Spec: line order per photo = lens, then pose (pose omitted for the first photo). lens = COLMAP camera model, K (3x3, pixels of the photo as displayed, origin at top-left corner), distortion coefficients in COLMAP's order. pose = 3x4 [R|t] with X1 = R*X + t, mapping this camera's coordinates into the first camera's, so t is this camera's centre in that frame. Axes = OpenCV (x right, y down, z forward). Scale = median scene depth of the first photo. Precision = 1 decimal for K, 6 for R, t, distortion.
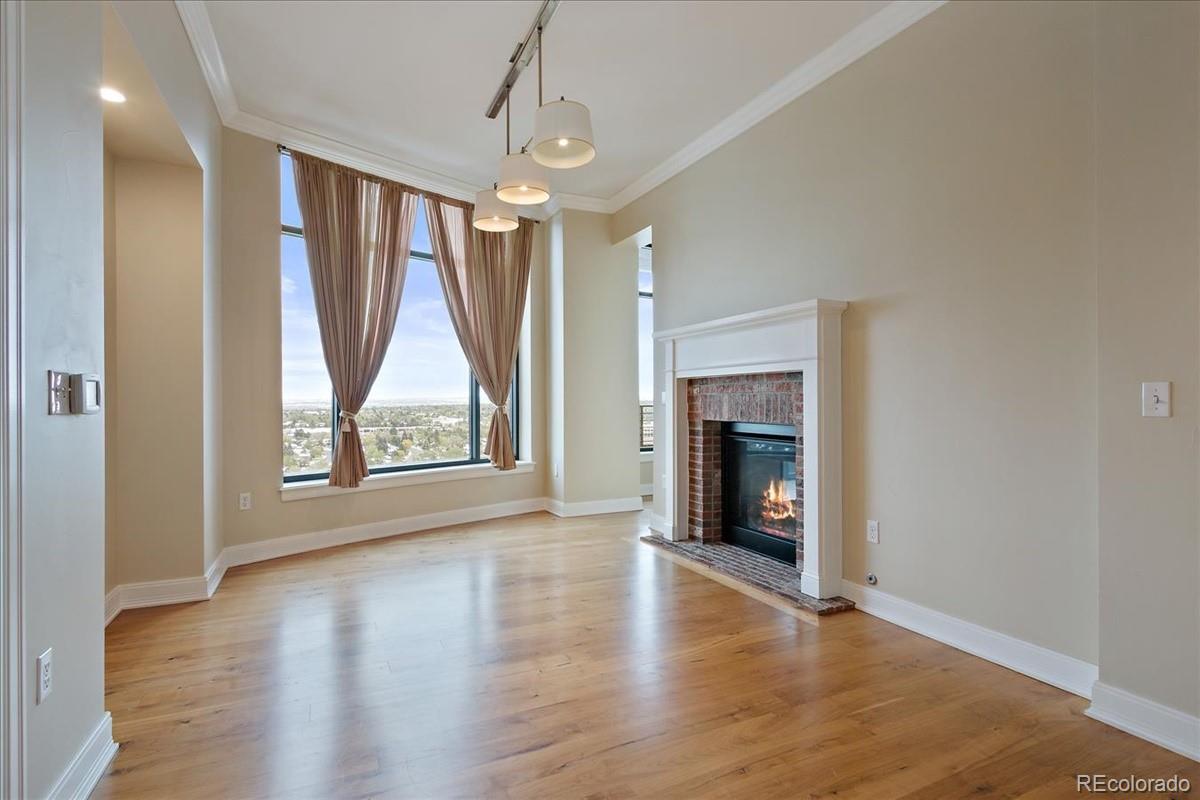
lens RADIAL K [[598.9, 0, 606.5], [0, 598.9, 400.9], [0, 0, 1]] dist [-0.003039, 0.000739]
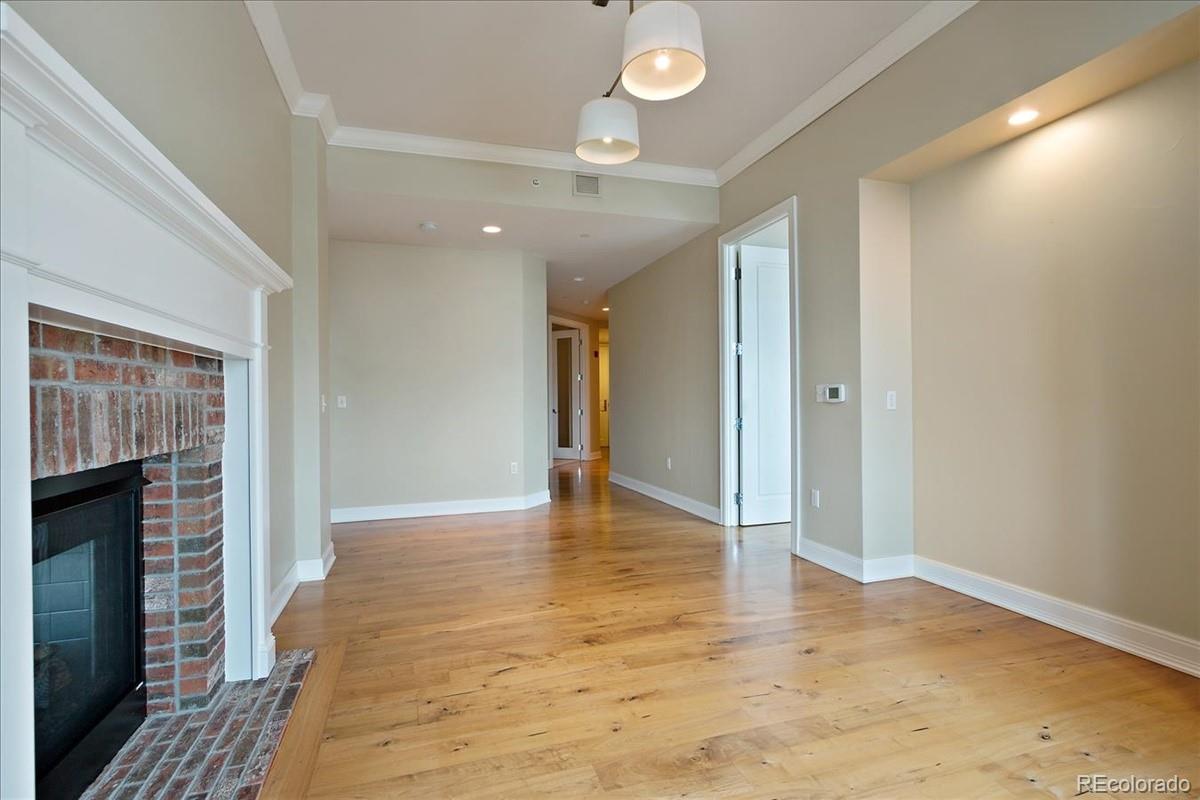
lens RADIAL K [[558.4, 0, 605.1], [0, 558.4, 398.0], [0, 0, 1]] dist [-0.010948, 0.005065]
pose [[-0.991773, 0.015736, 0.127041, -0.096629], [0.015324, 0.999874, -0.004217, 0.000528], [-0.127091, -0.002236, -0.991889, 0.998704]]
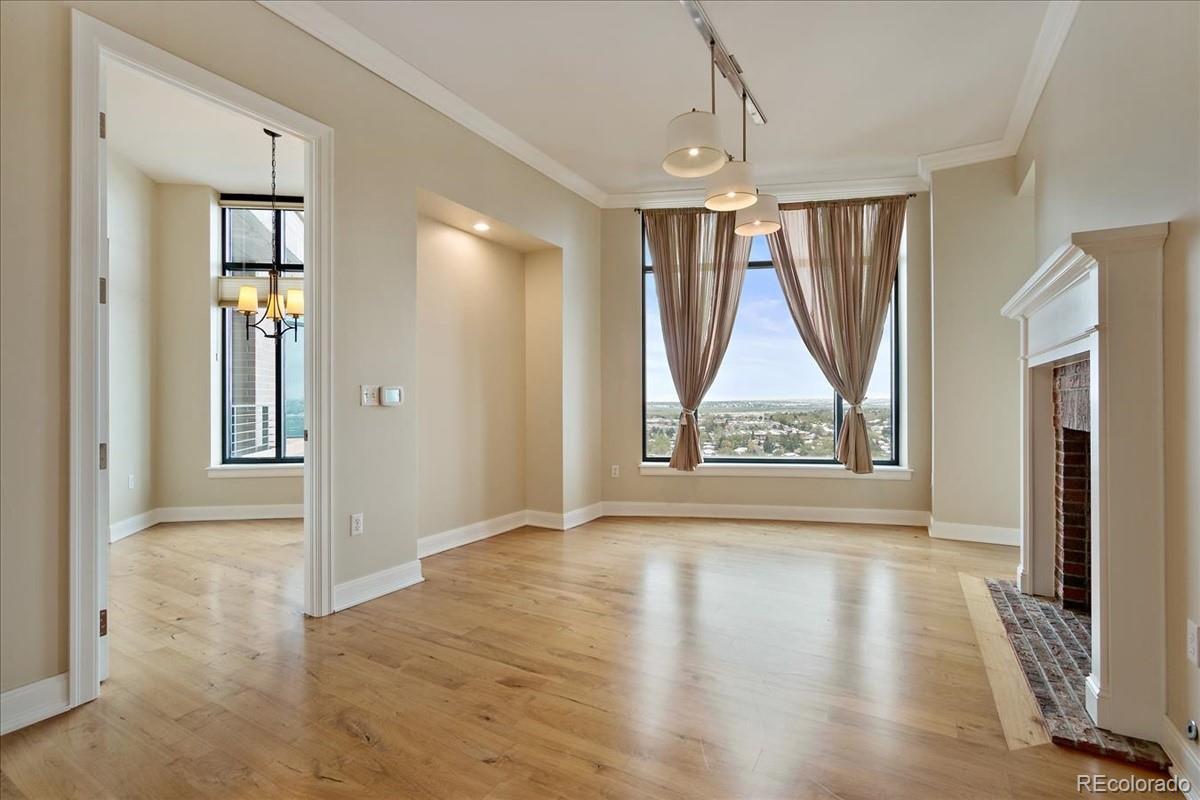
lens RADIAL K [[558.4, 0, 568.8], [0, 558.4, 405.7], [0, 0, 1]] dist [-0.010948, 0.005065]
pose [[0.536794, 0.008694, -0.843669, 0.325529], [-0.000298, 0.999949, 0.010115, 0.000404], [0.843714, -0.005178, 0.536769, 0.151214]]
